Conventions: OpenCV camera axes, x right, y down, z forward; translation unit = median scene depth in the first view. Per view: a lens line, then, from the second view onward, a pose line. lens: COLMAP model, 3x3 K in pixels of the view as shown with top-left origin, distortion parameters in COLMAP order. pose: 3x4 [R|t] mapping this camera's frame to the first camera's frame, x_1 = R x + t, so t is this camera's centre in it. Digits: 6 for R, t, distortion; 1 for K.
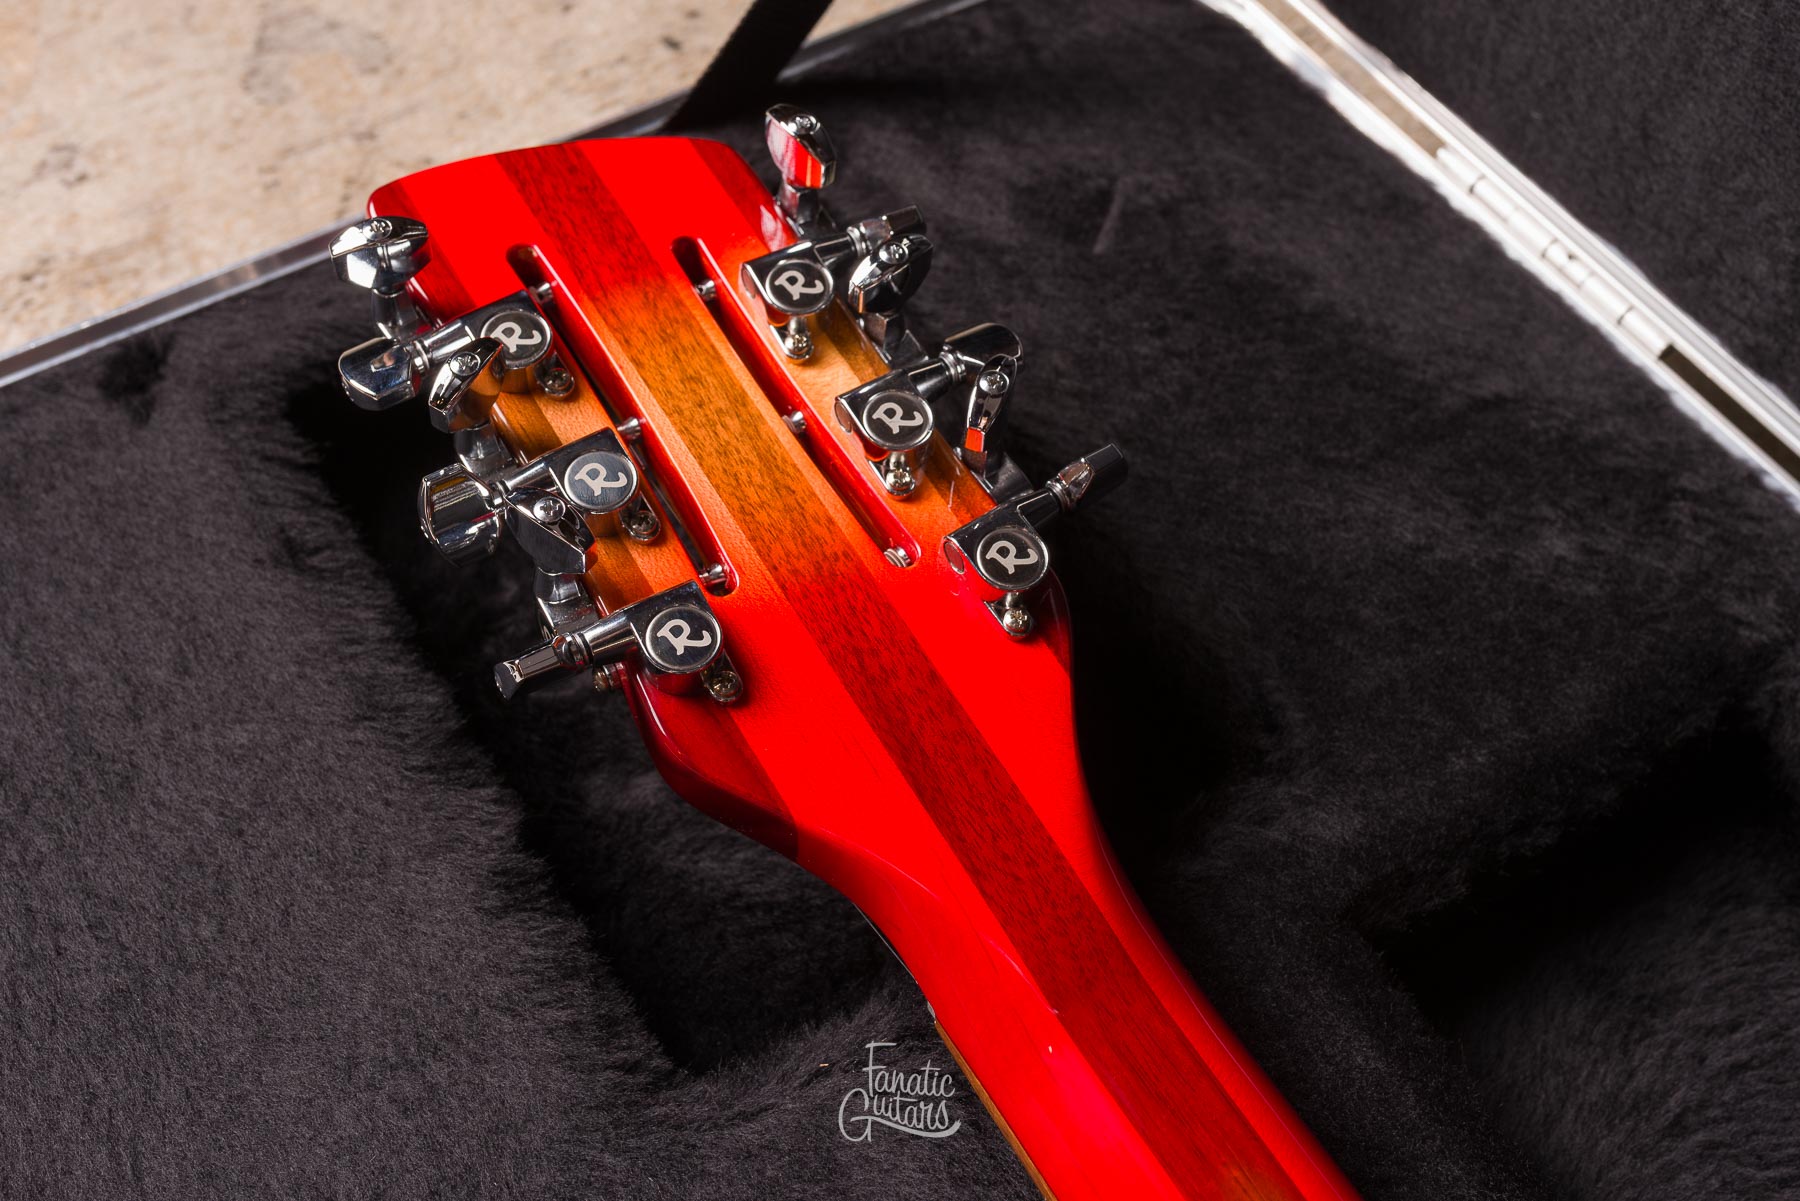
lens RADIAL K [[2077.0, 0, 898.5], [0, 2077.0, 502.9], [0, 0, 1]] dist [-0.001083, 0.008314]
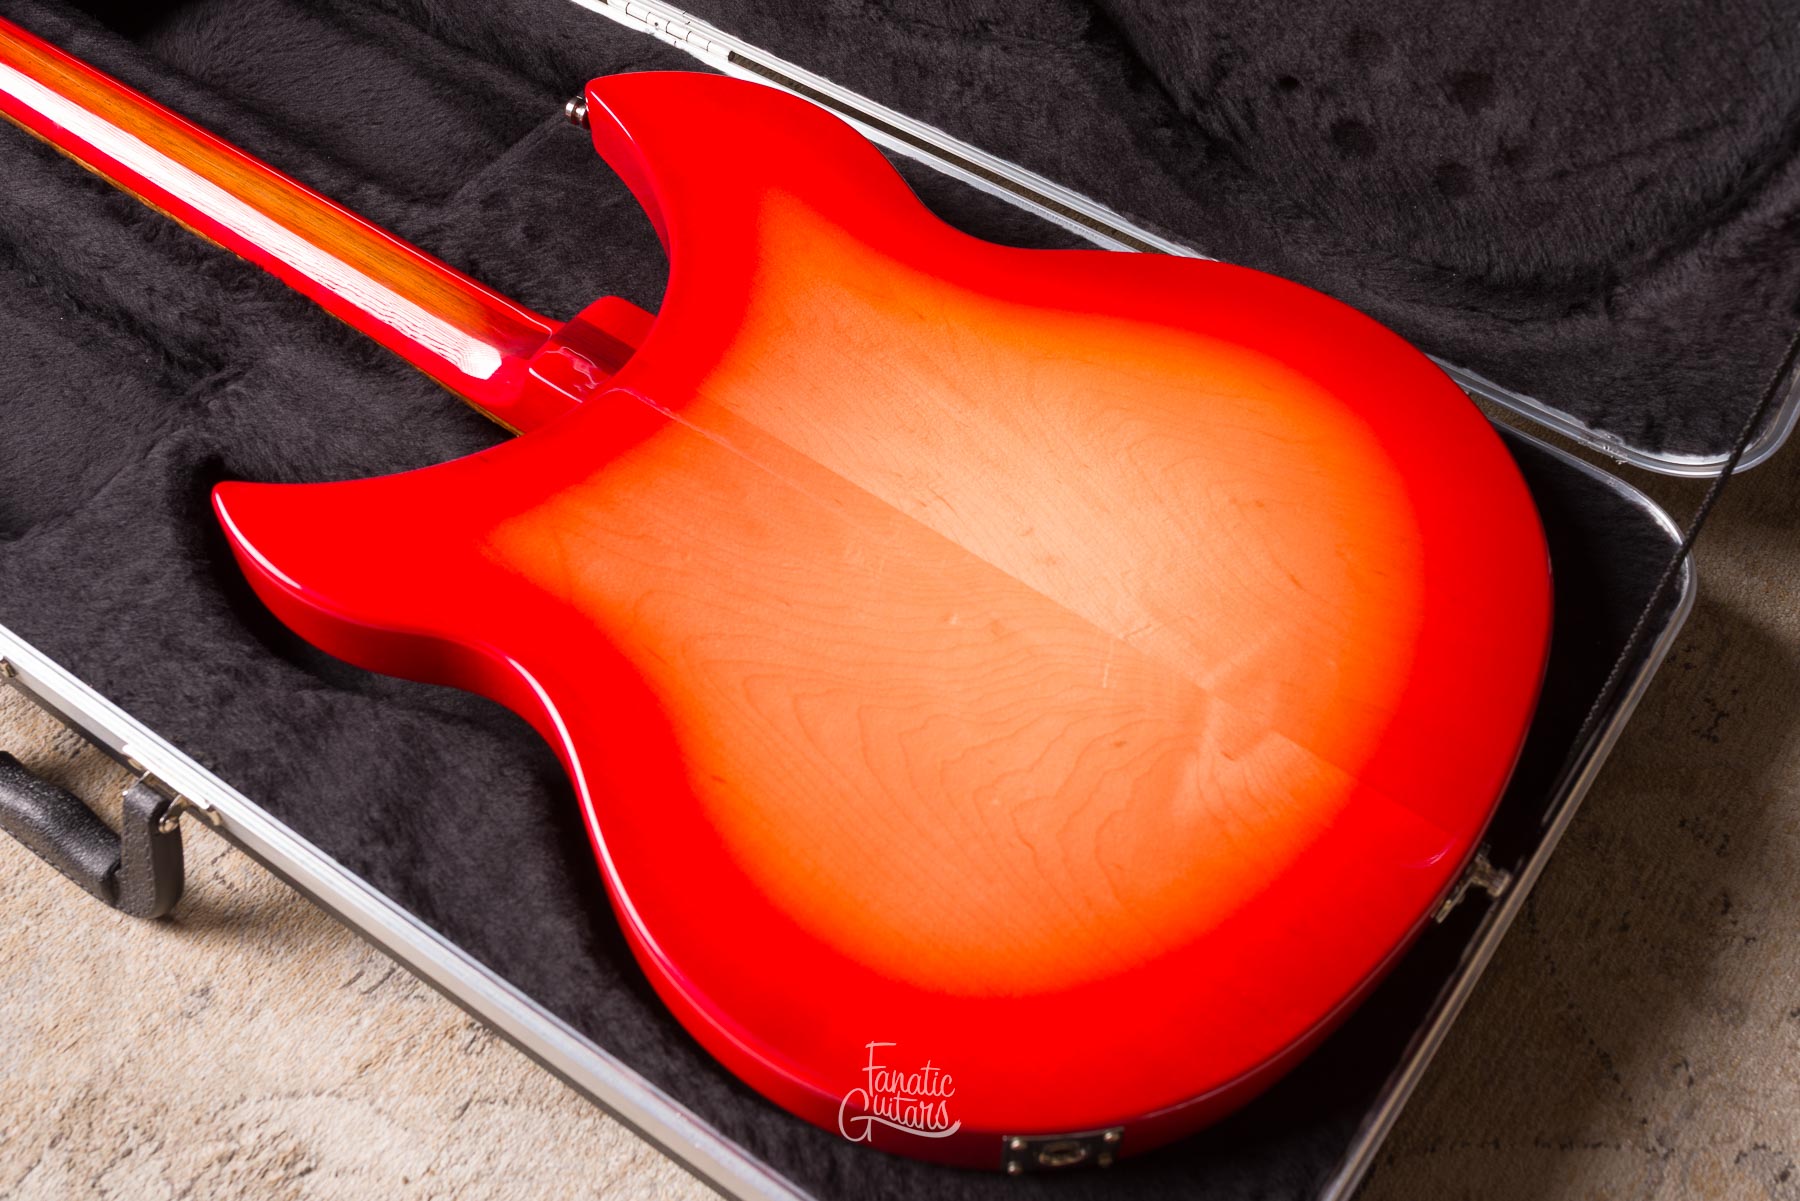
lens RADIAL K [[1923.0, 0, 1004.2], [0, 1923.0, 601.3], [0, 0, 1]] dist [-0.003156, -0.001393]
pose [[0.914687, -0.323222, 0.242643, 0.419350], [0.316666, 0.946191, 0.066677, 1.001158], [-0.251138, 0.015848, 0.967822, -1.434856]]
